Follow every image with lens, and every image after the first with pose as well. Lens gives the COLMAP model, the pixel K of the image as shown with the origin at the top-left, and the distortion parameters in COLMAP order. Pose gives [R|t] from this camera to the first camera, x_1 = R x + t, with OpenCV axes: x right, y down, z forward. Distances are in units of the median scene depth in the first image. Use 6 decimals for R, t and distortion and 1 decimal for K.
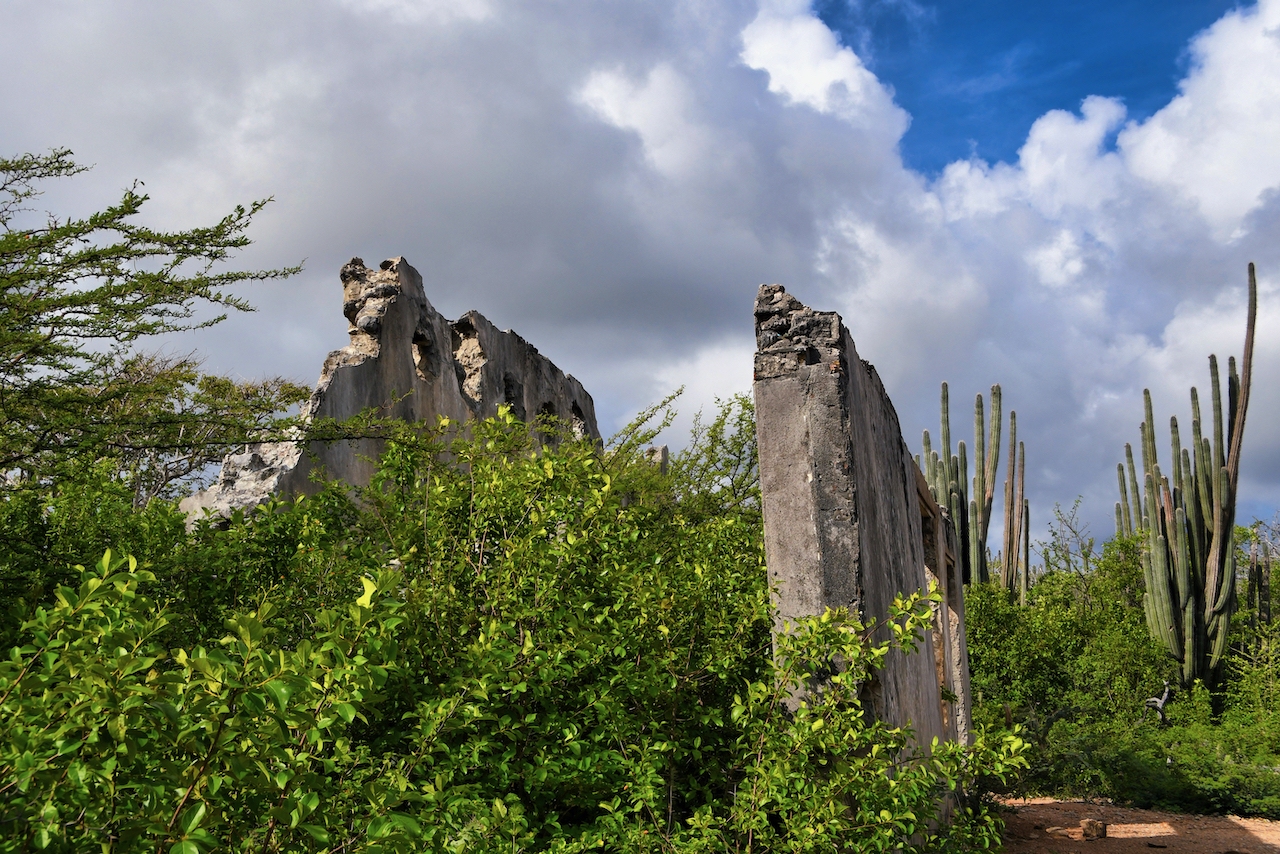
lens RADIAL K [[1361.5, 0, 638.9], [0, 1361.5, 399.1], [0, 0, 1]] dist [-0.063957, 0.231491]
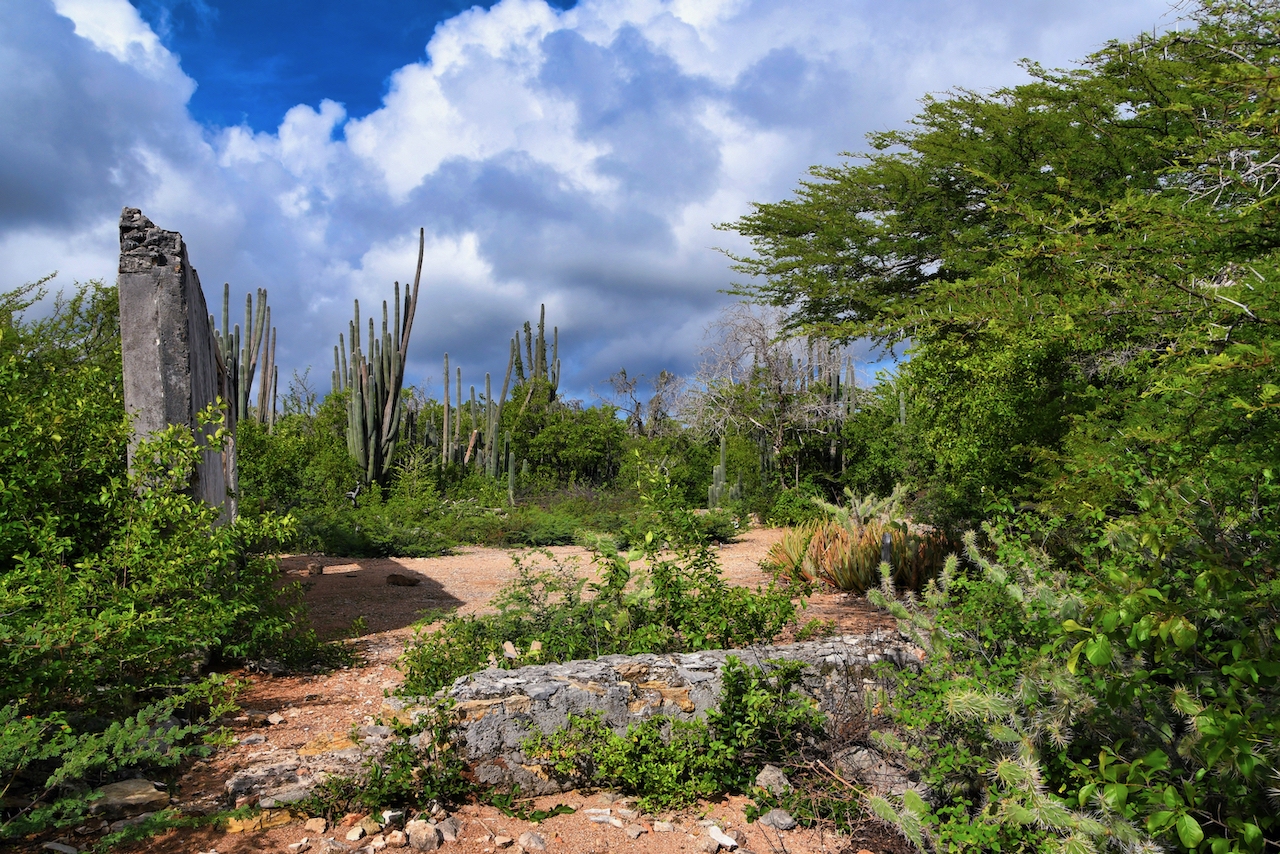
lens RADIAL K [[995.1, 0, 640.0], [0, 995.1, 427.0], [0, 0, 1]] dist [0.001537, 0.002360]
pose [[0.781935, 0.006402, 0.623328, -0.092091], [-0.086096, 0.991473, 0.097821, -0.001773], [-0.617386, -0.130156, 0.775818, -0.124537]]
